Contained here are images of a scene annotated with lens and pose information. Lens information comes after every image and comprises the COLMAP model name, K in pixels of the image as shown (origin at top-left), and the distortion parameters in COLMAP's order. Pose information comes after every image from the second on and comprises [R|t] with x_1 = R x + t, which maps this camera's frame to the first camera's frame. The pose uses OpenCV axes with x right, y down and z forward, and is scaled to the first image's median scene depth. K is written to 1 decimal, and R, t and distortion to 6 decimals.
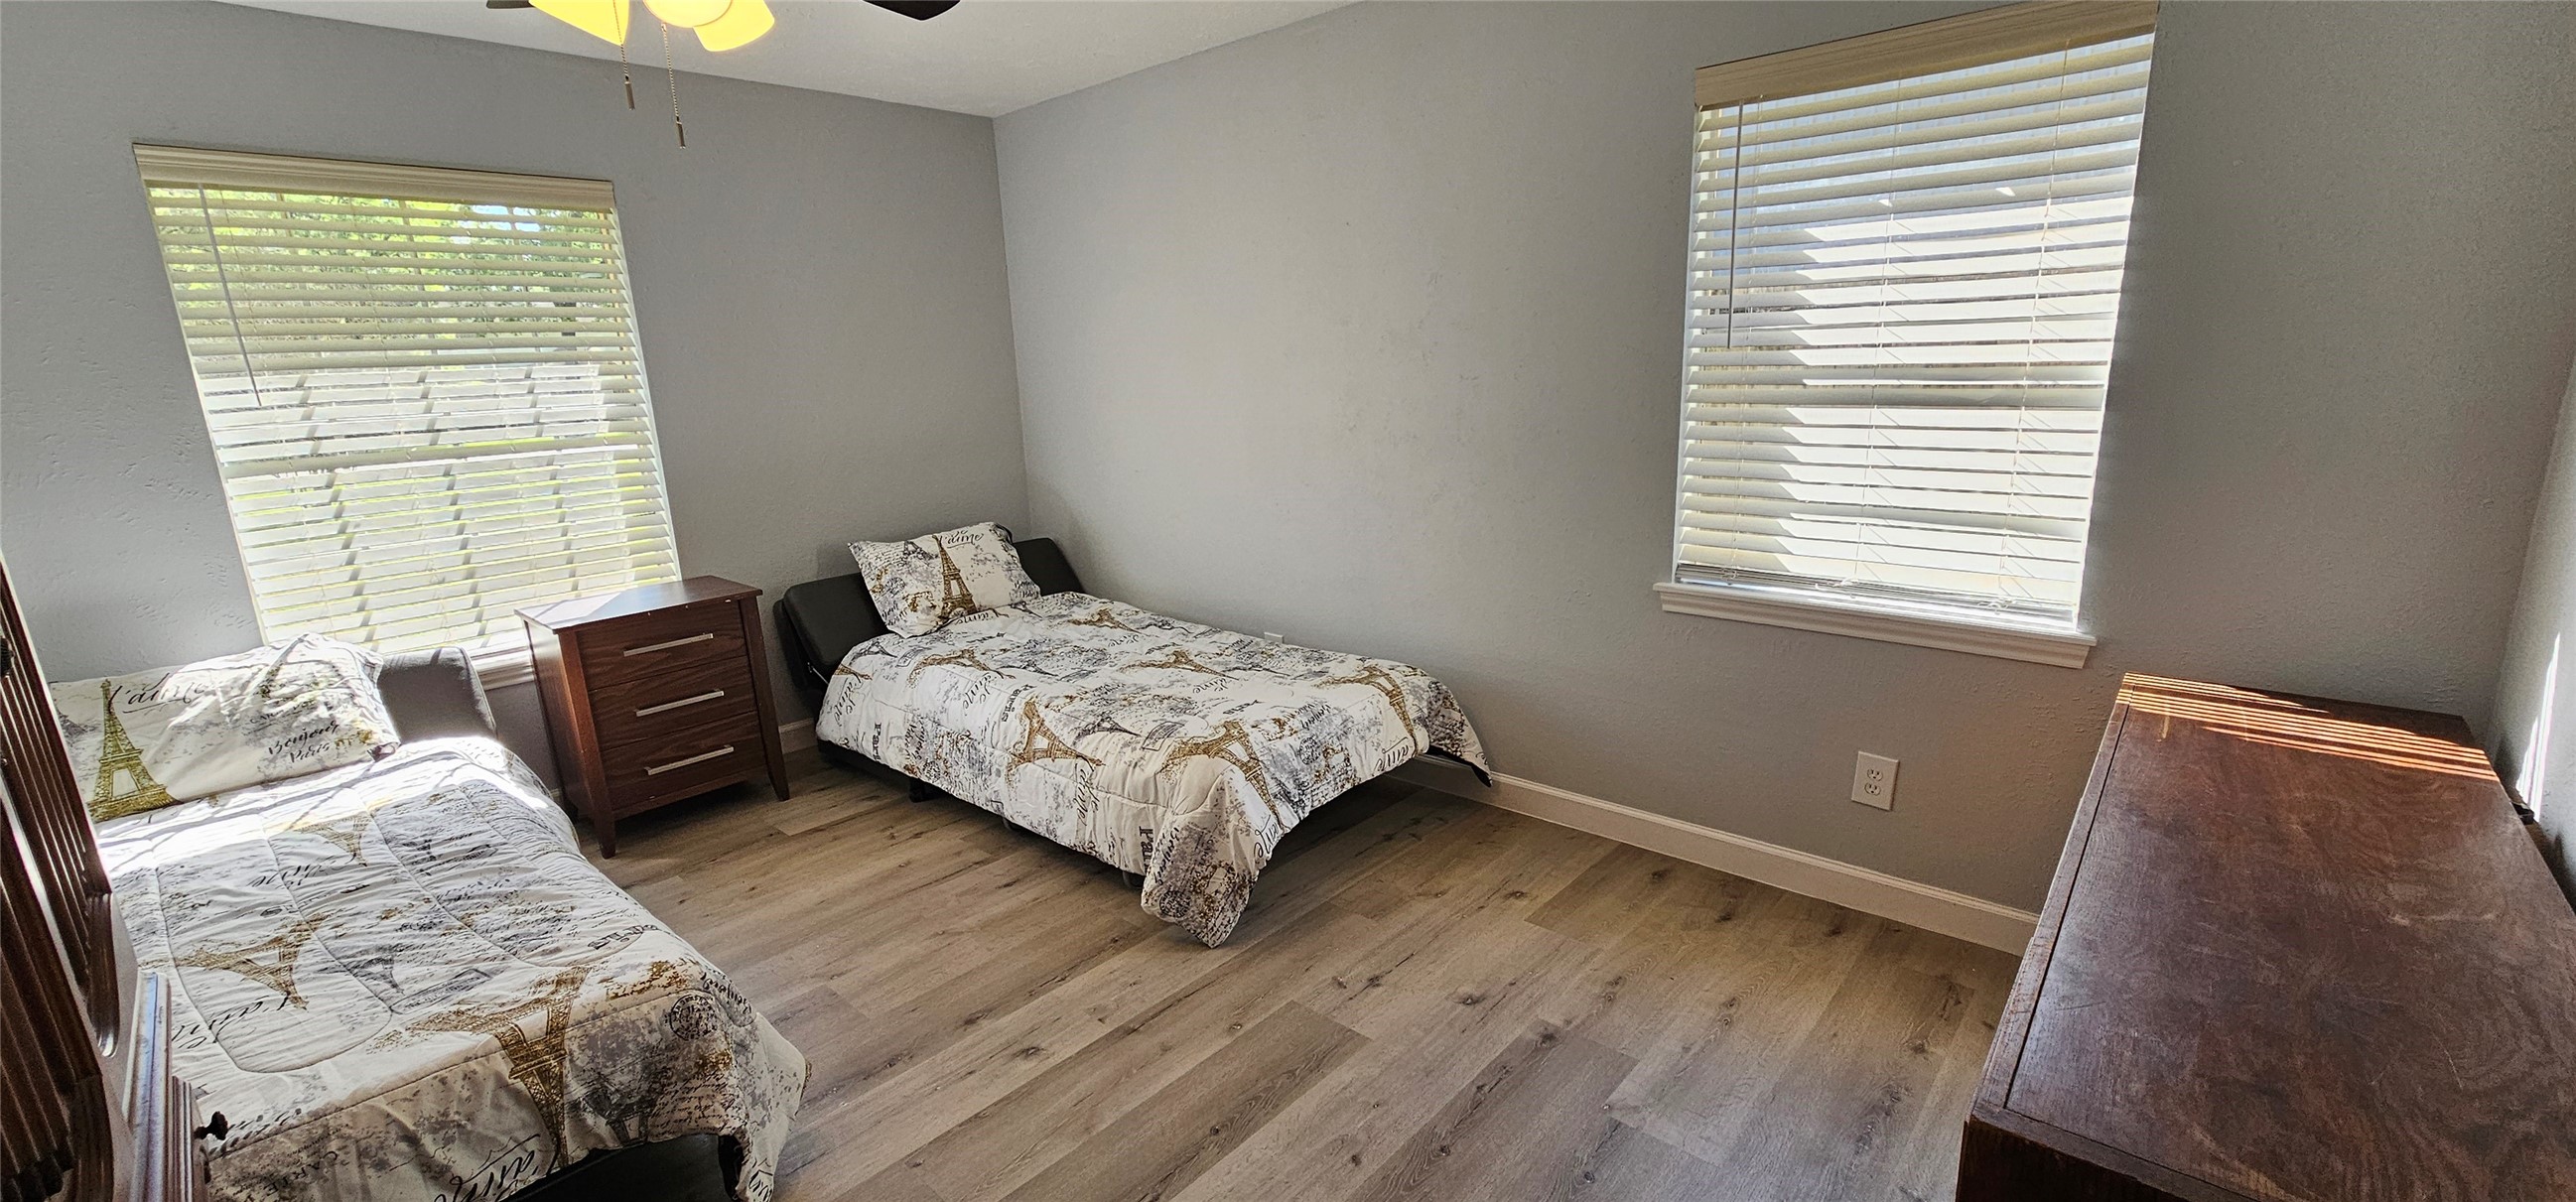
lens RADIAL K [[1056.8, 0, 1280.6], [0, 1056.8, 611.9], [0, 0, 1]] dist [-0.007106, 0.003734]
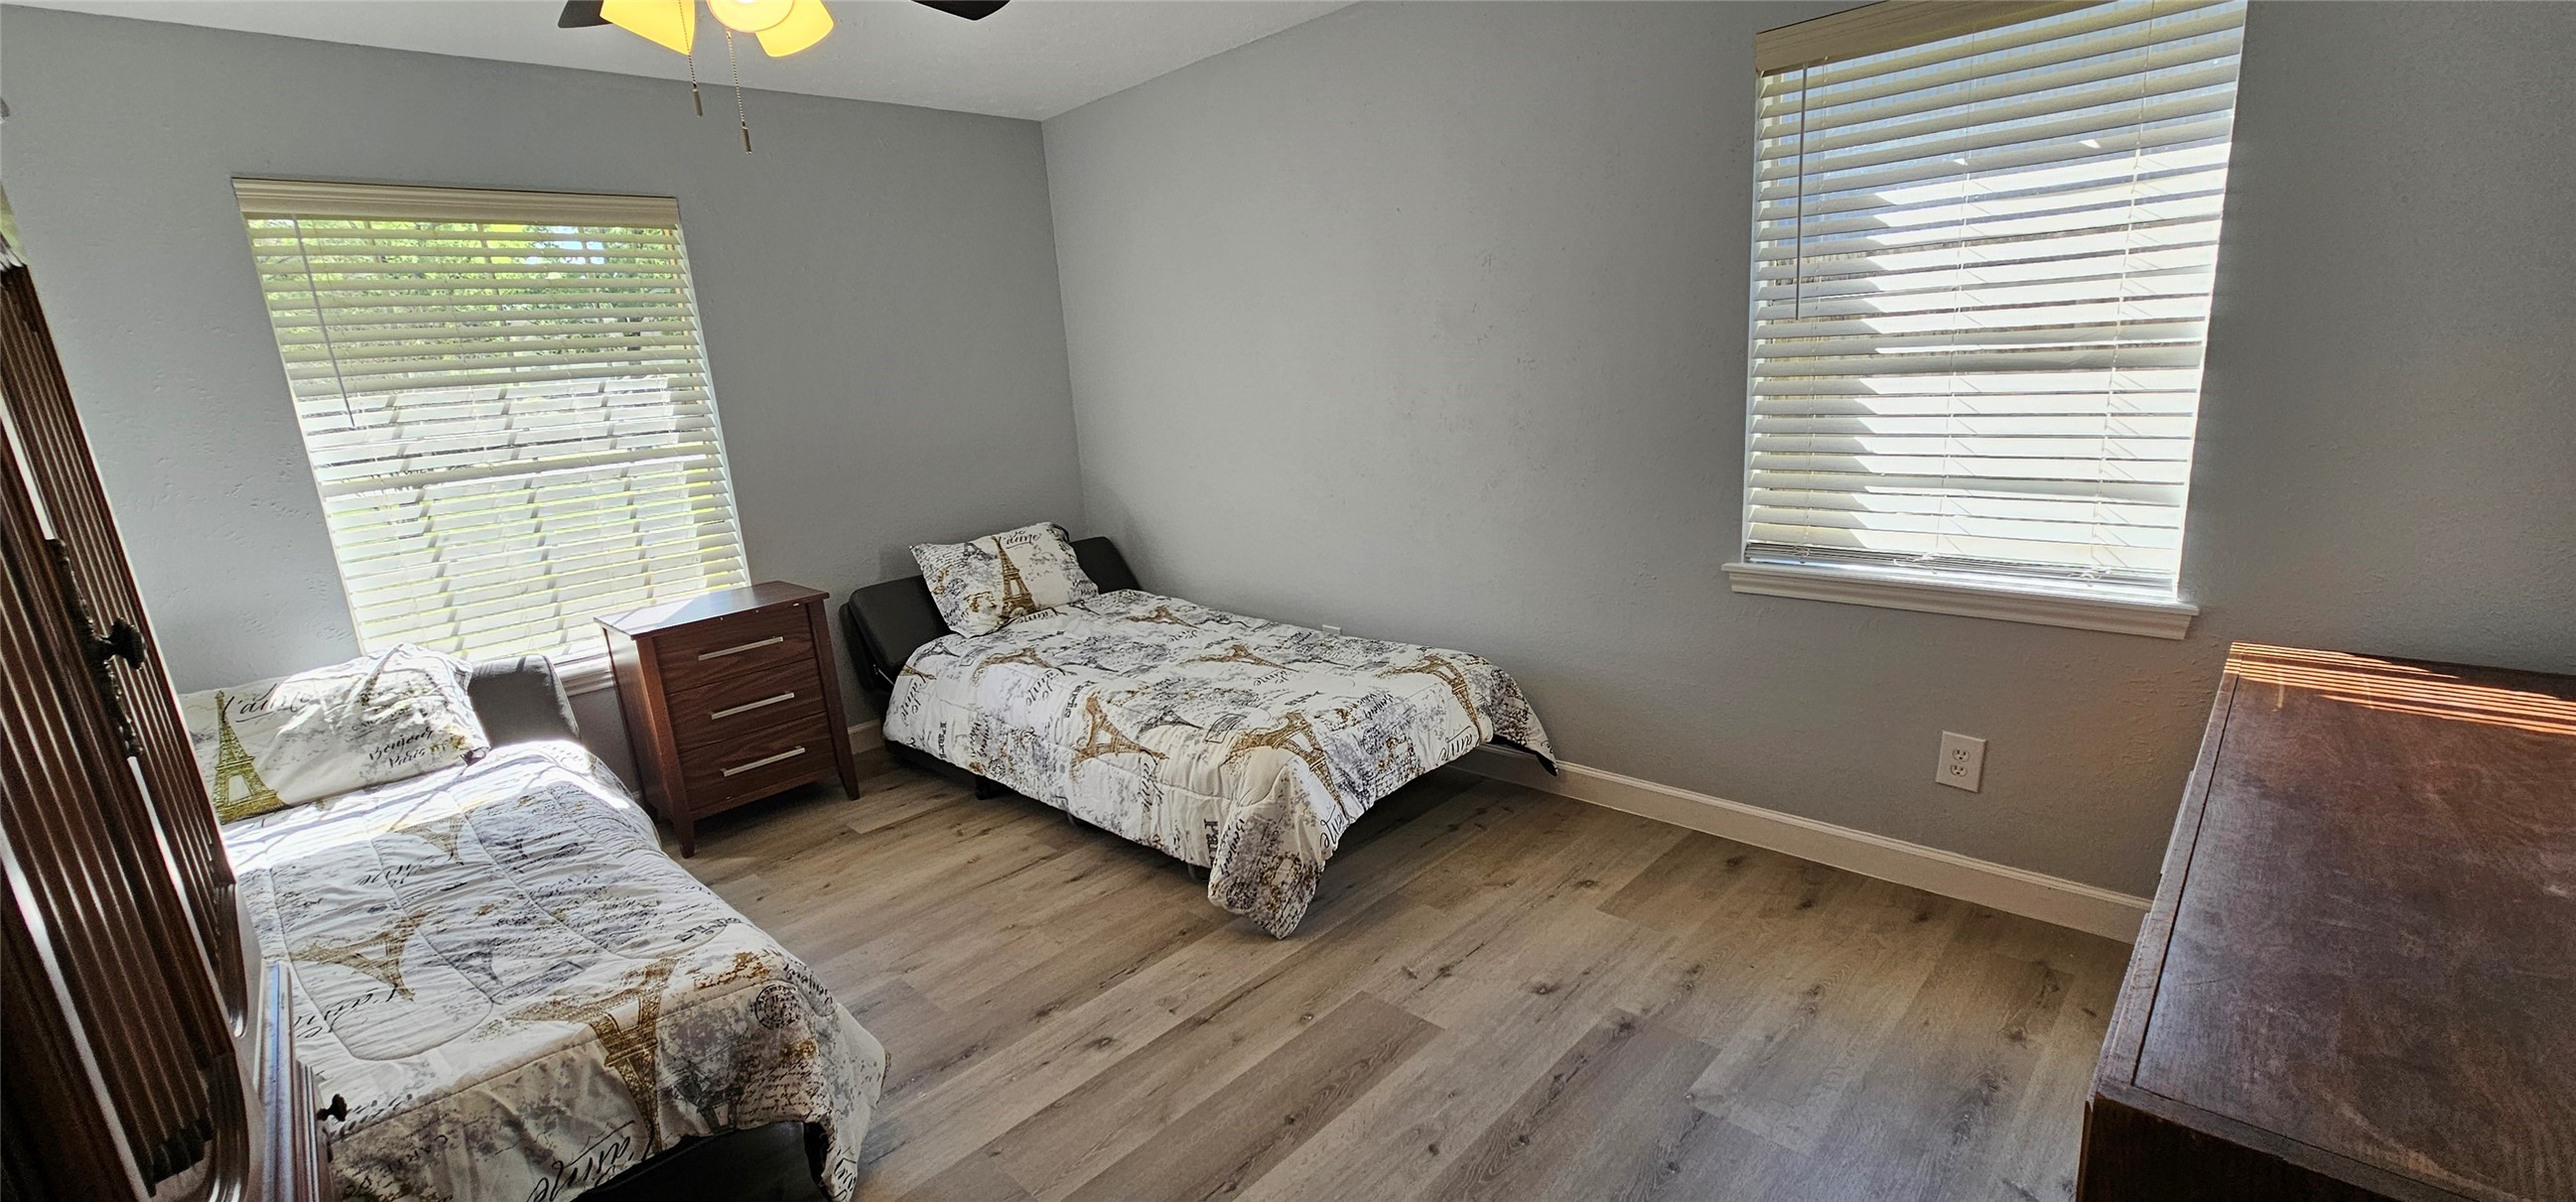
lens RADIAL K [[1056.8, 0, 1280.6], [0, 1056.8, 611.9], [0, 0, 1]] dist [-0.007106, 0.003734]
pose [[0.998629, -0.022002, -0.047507, -0.009793], [0.022016, 0.999758, -0.000230, 0.009037], [0.047500, -0.000816, 0.998871, 0.004082]]
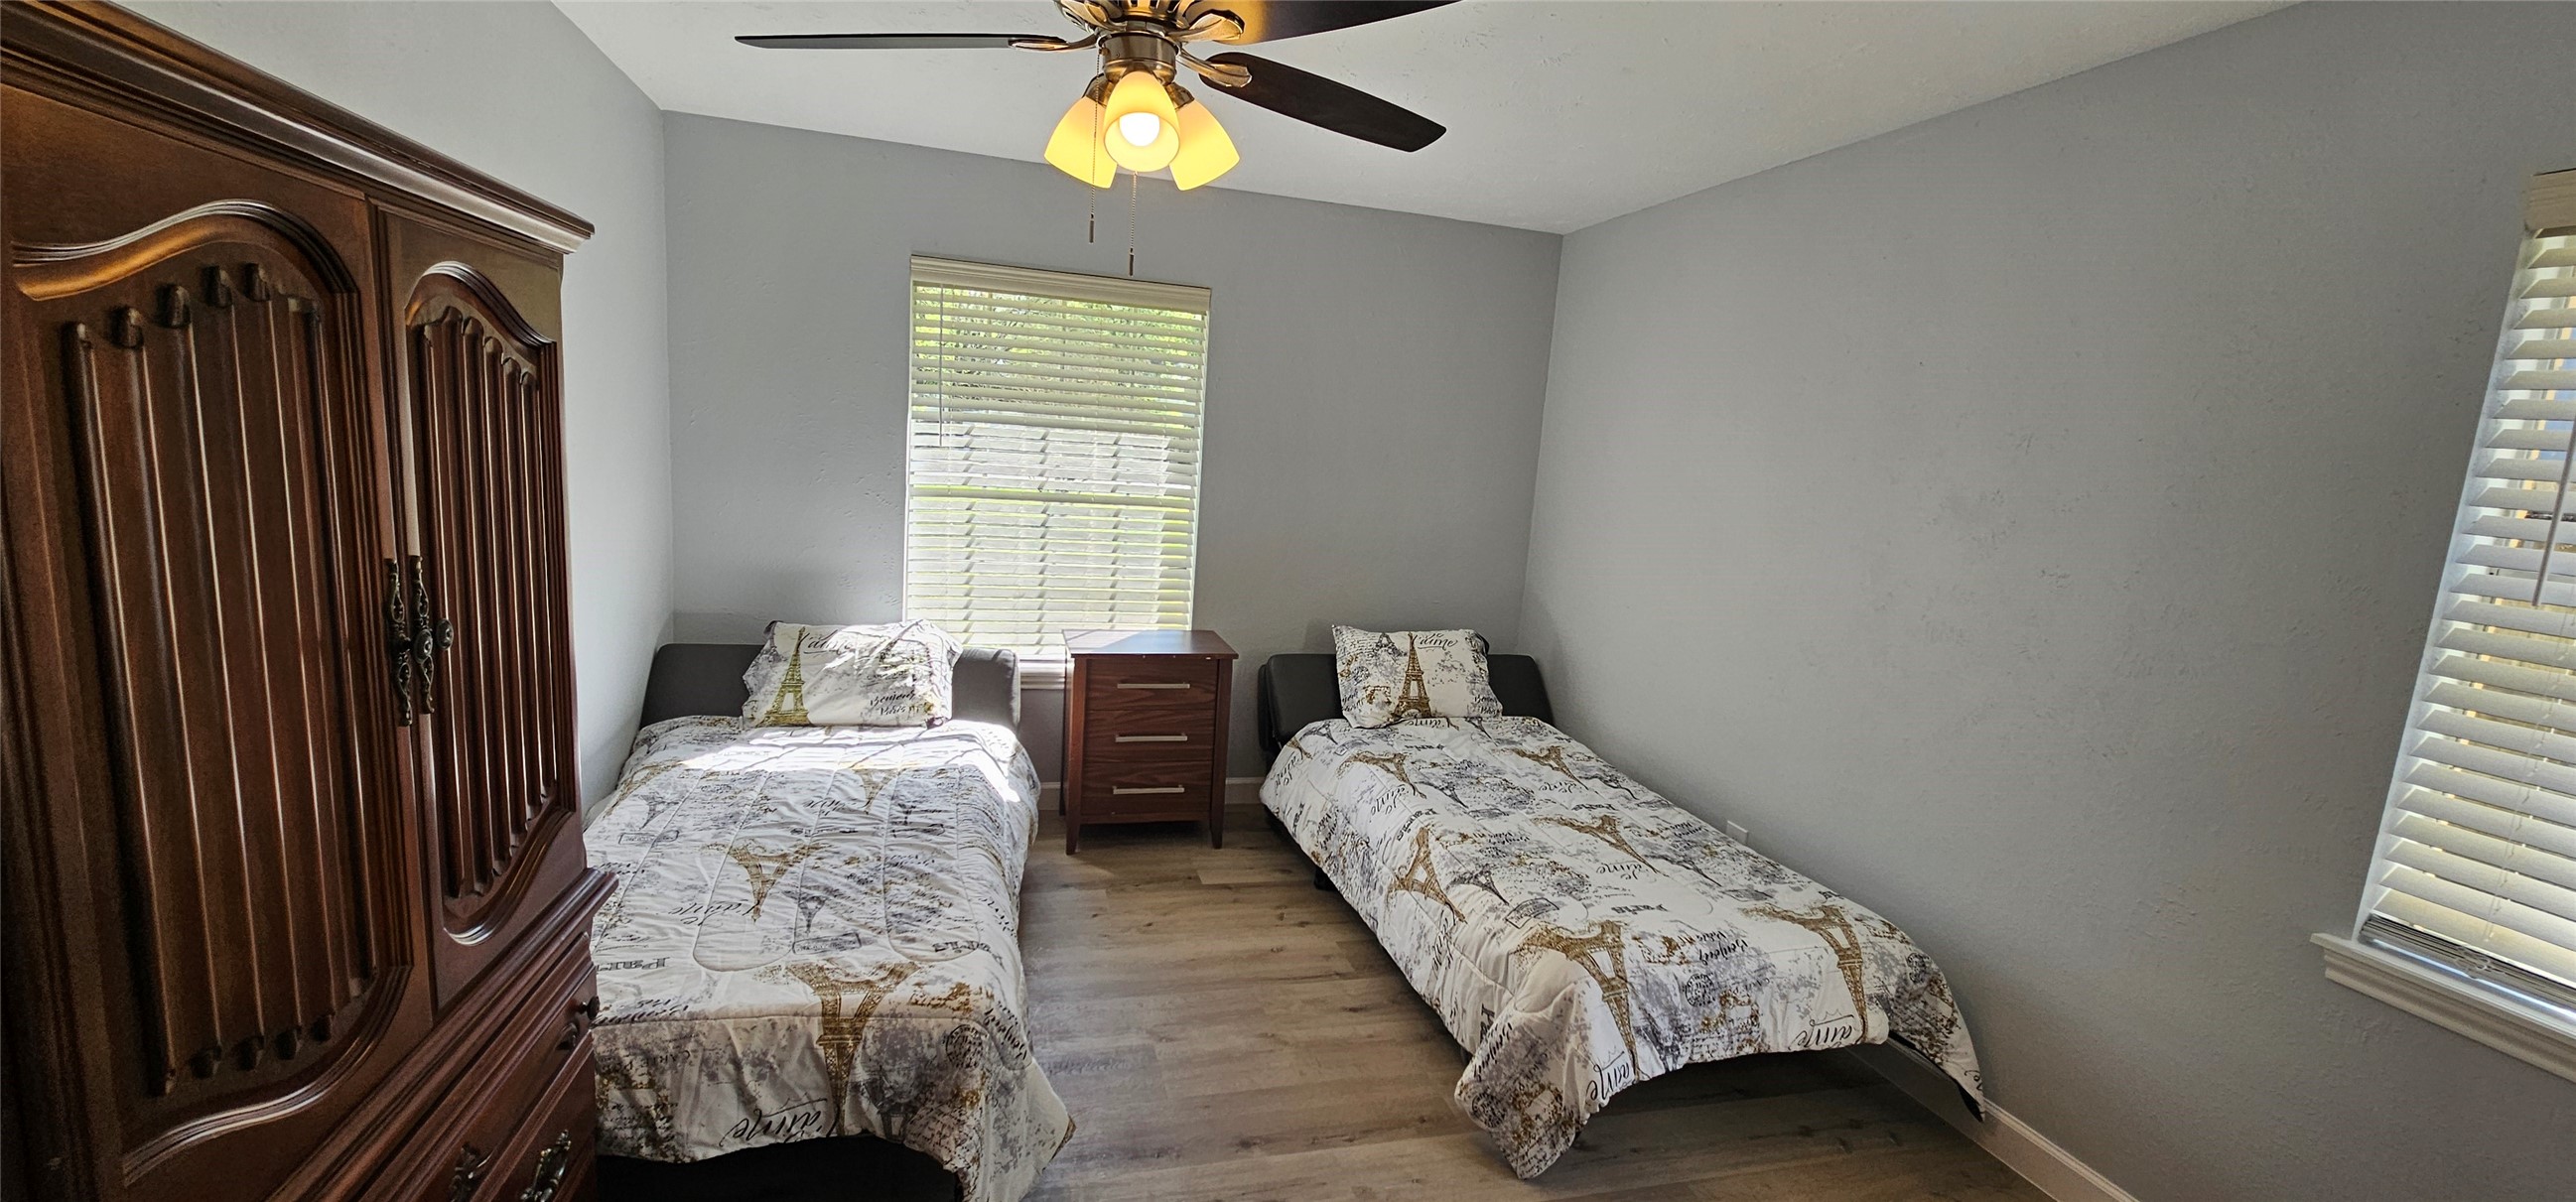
lens RADIAL K [[1048.4, 0, 1294.0], [0, 1048.4, 607.5], [0, 0, 1]] dist [0.002392, -0.000087]
pose [[0.841548, 0.181992, -0.508602, 0.125598], [-0.225576, 0.973911, -0.024752, -0.068198], [0.490828, 0.135558, 0.860646, 0.111714]]
